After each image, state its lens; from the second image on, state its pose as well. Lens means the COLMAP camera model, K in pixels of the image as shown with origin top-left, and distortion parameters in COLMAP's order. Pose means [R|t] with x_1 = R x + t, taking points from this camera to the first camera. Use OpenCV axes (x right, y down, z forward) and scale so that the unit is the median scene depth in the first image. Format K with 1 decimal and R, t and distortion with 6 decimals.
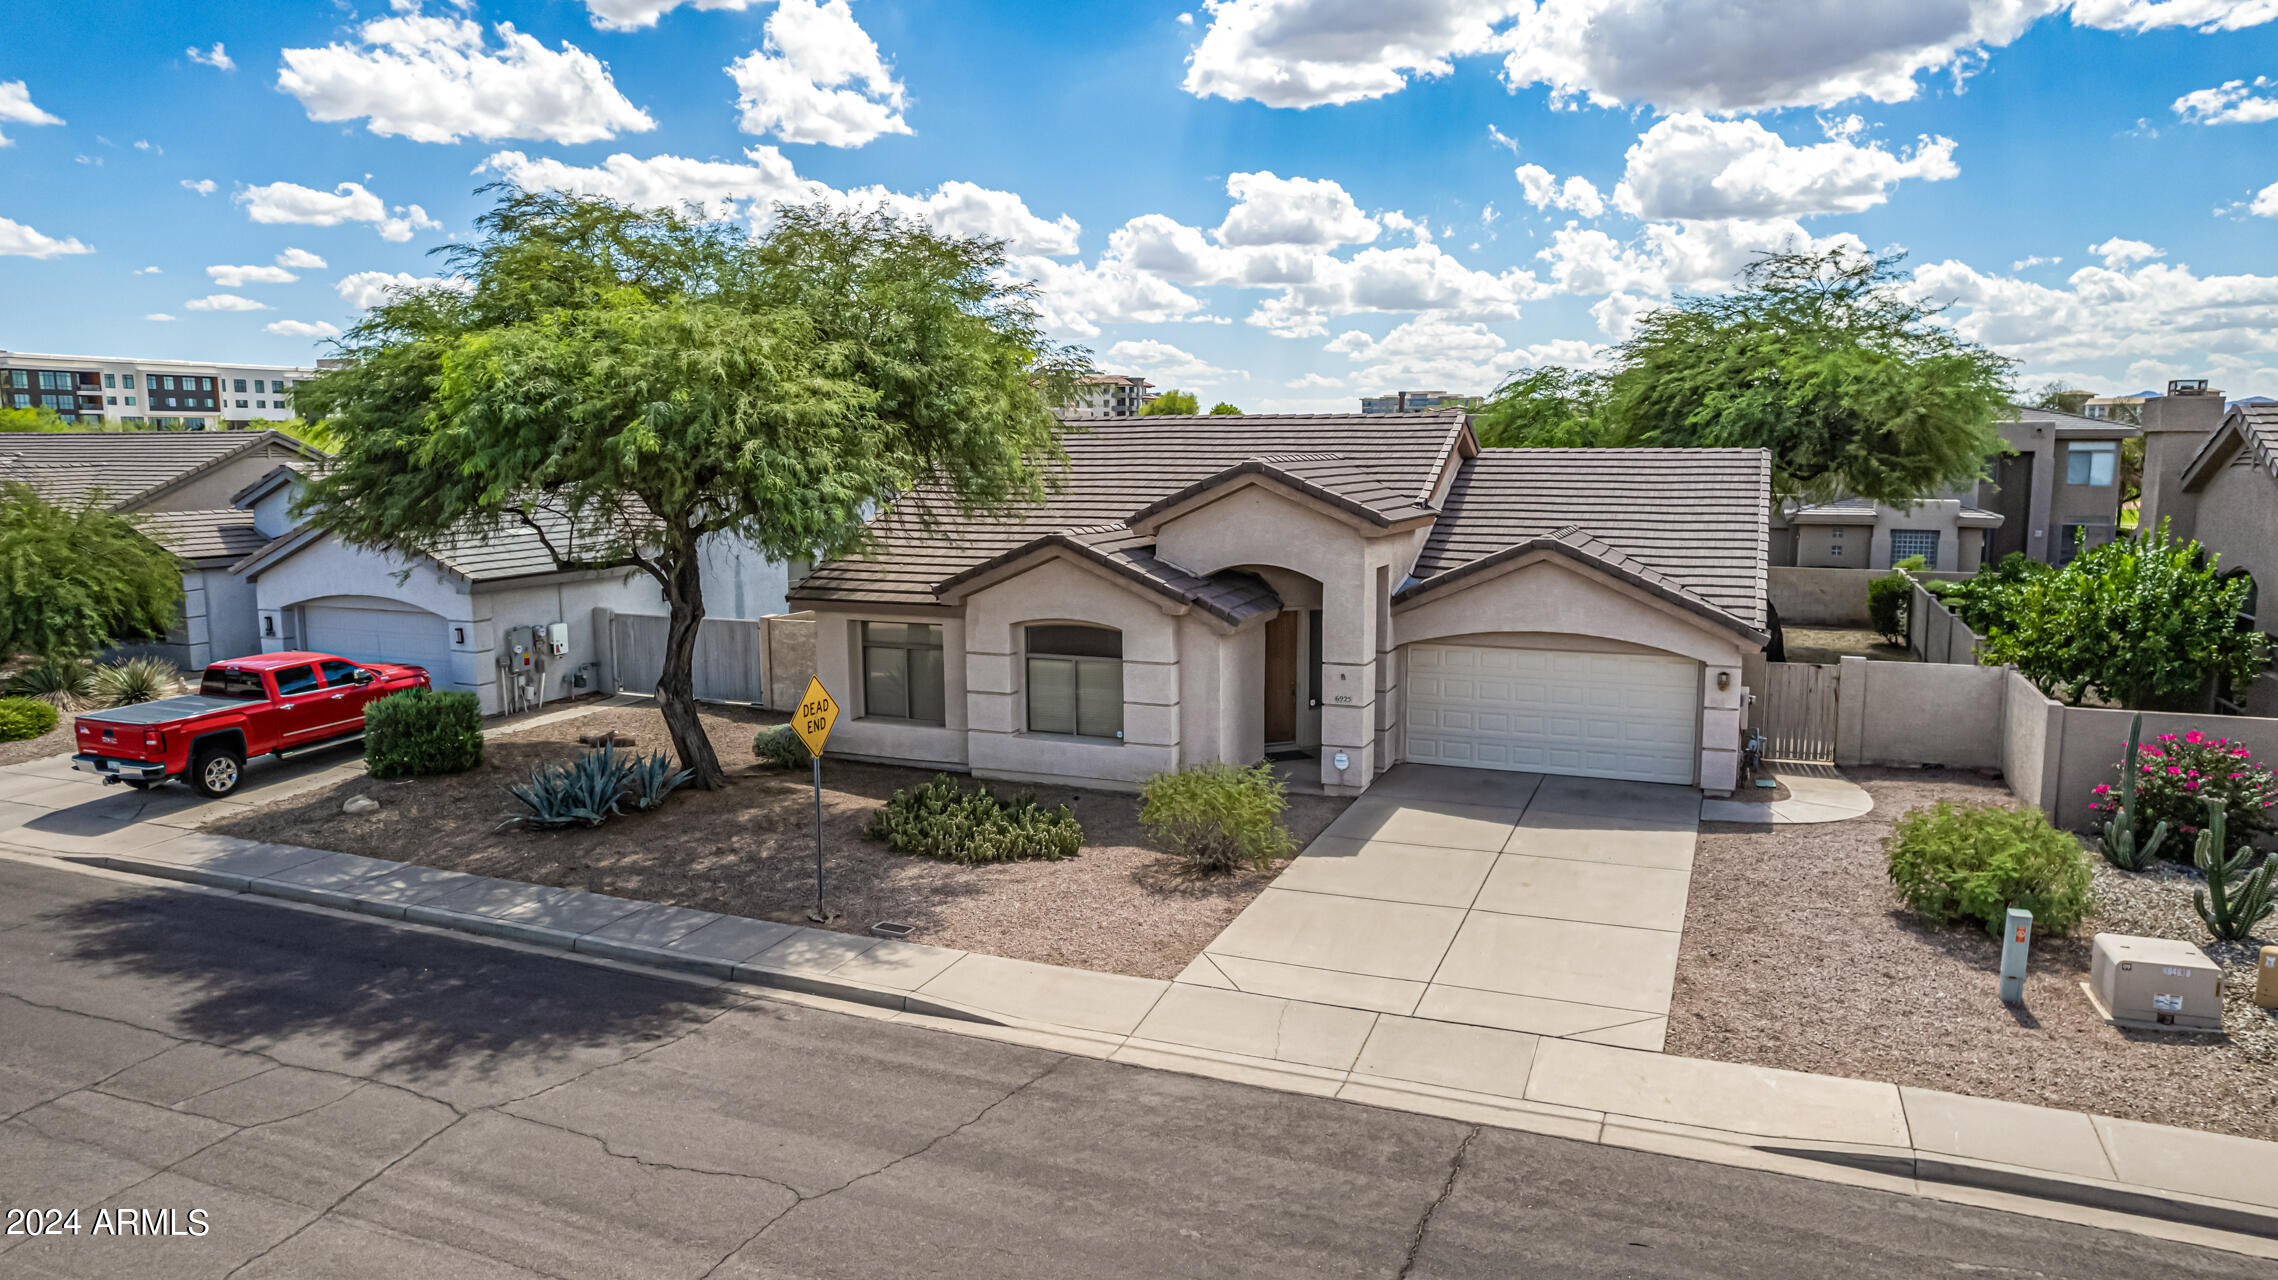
lens RADIAL K [[1454.6, 0, 1139.0], [0, 1454.6, 640.0], [0, 0, 1]] dist [-0.073133, 0.061161]
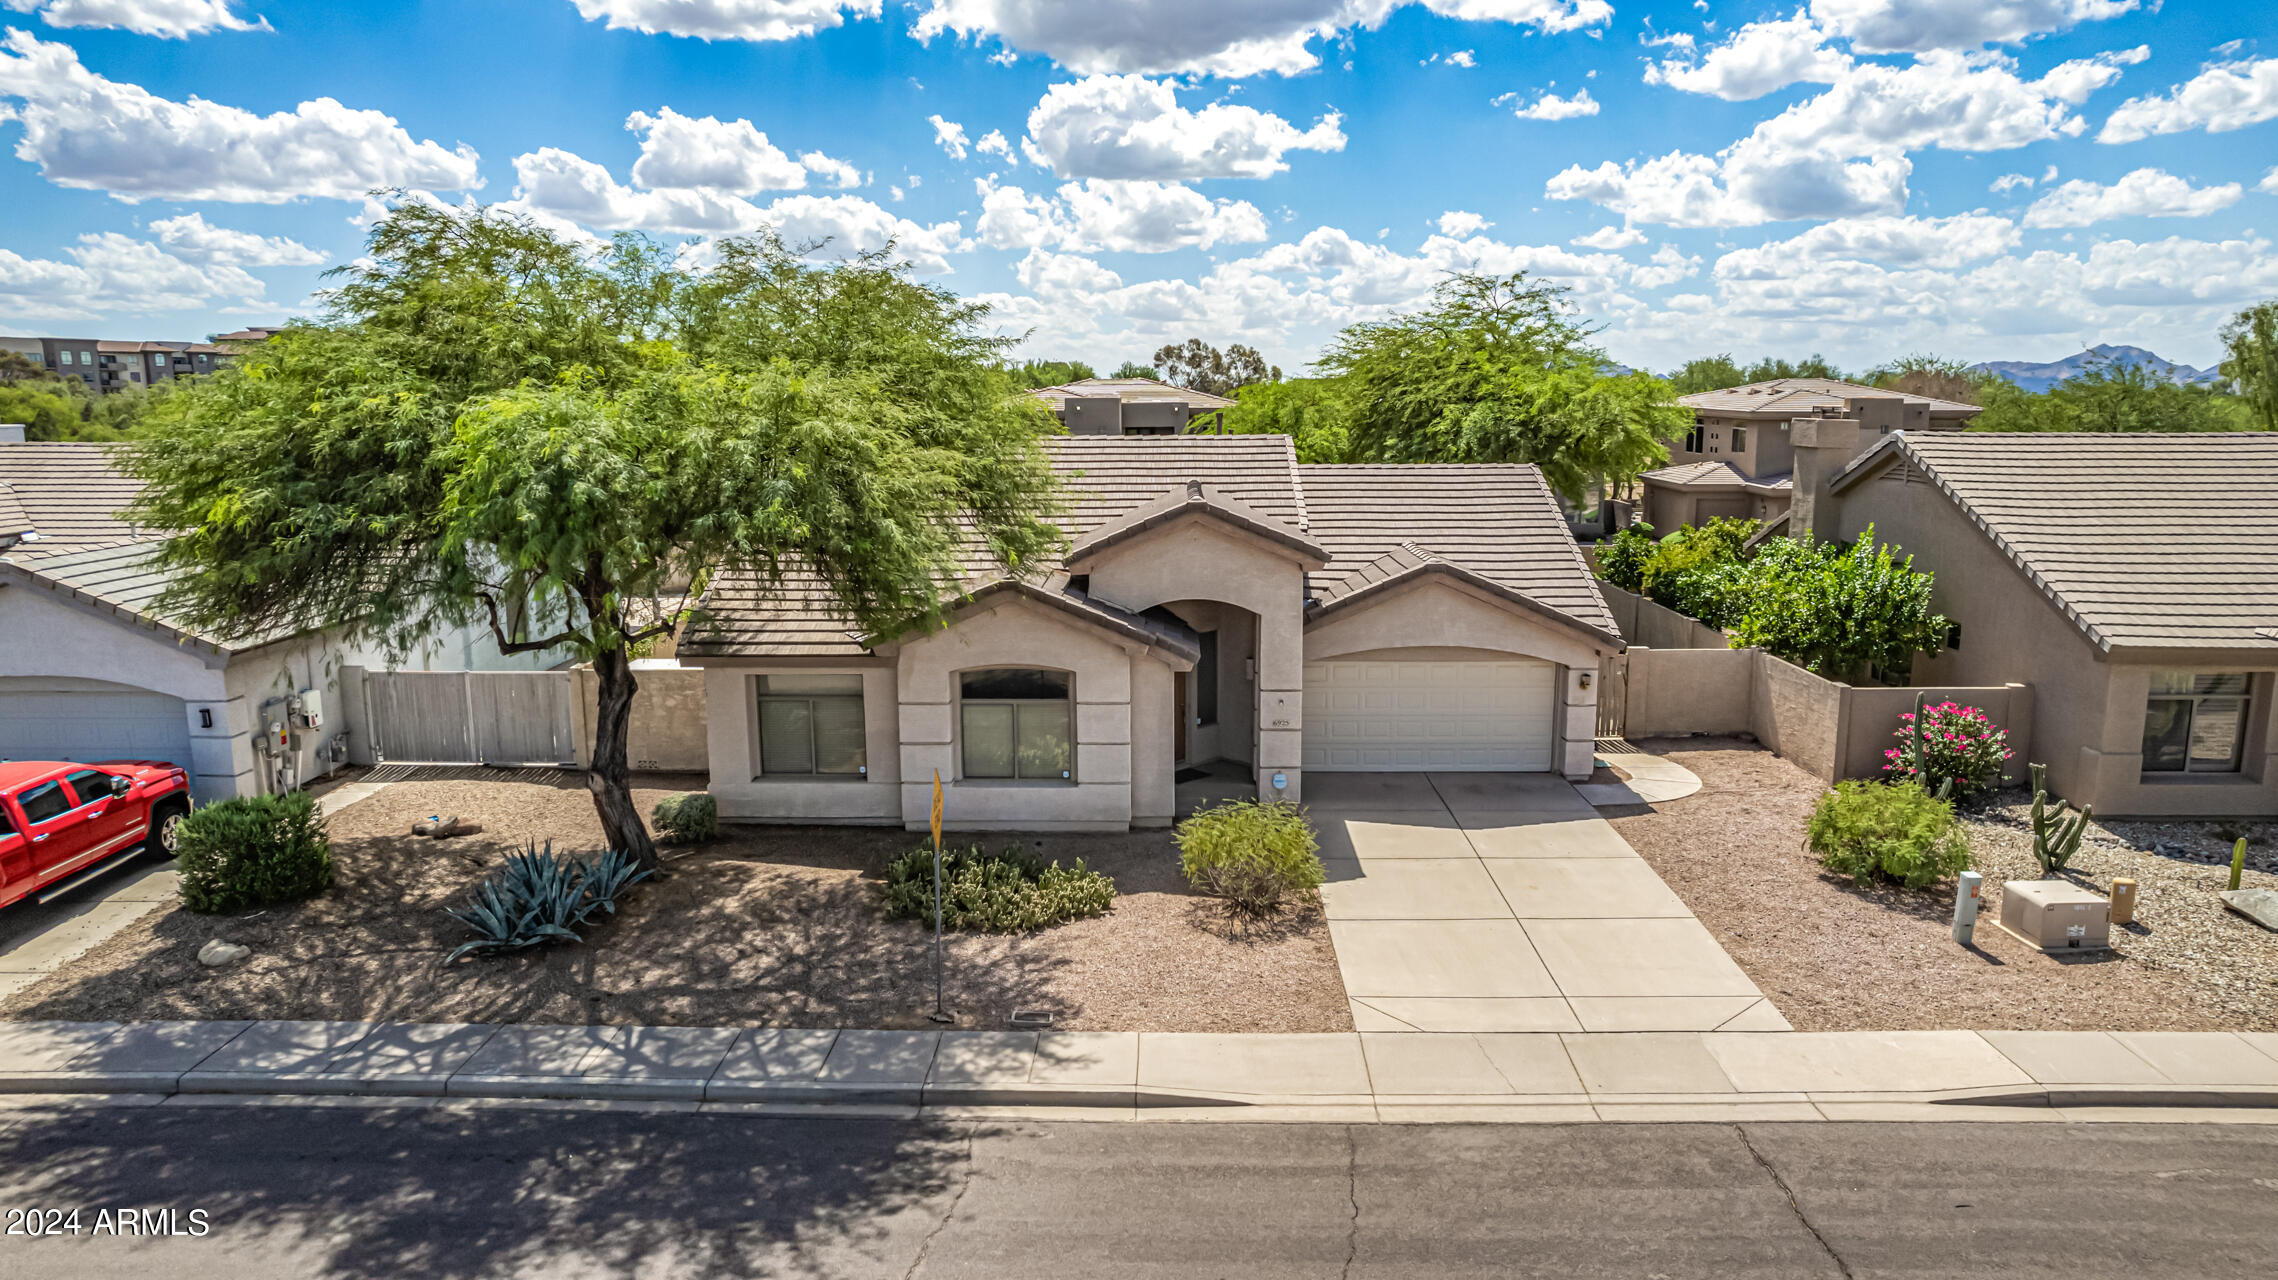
lens RADIAL K [[1442.6, 0, 1139.0], [0, 1442.6, 640.0], [0, 0, 1]] dist [-0.076295, 0.064231]
pose [[0.931752, -0.062727, 0.357636, -0.382417], [0.050818, 0.997799, 0.042610, -0.081627], [-0.359521, -0.021528, 0.932889, 0.069244]]
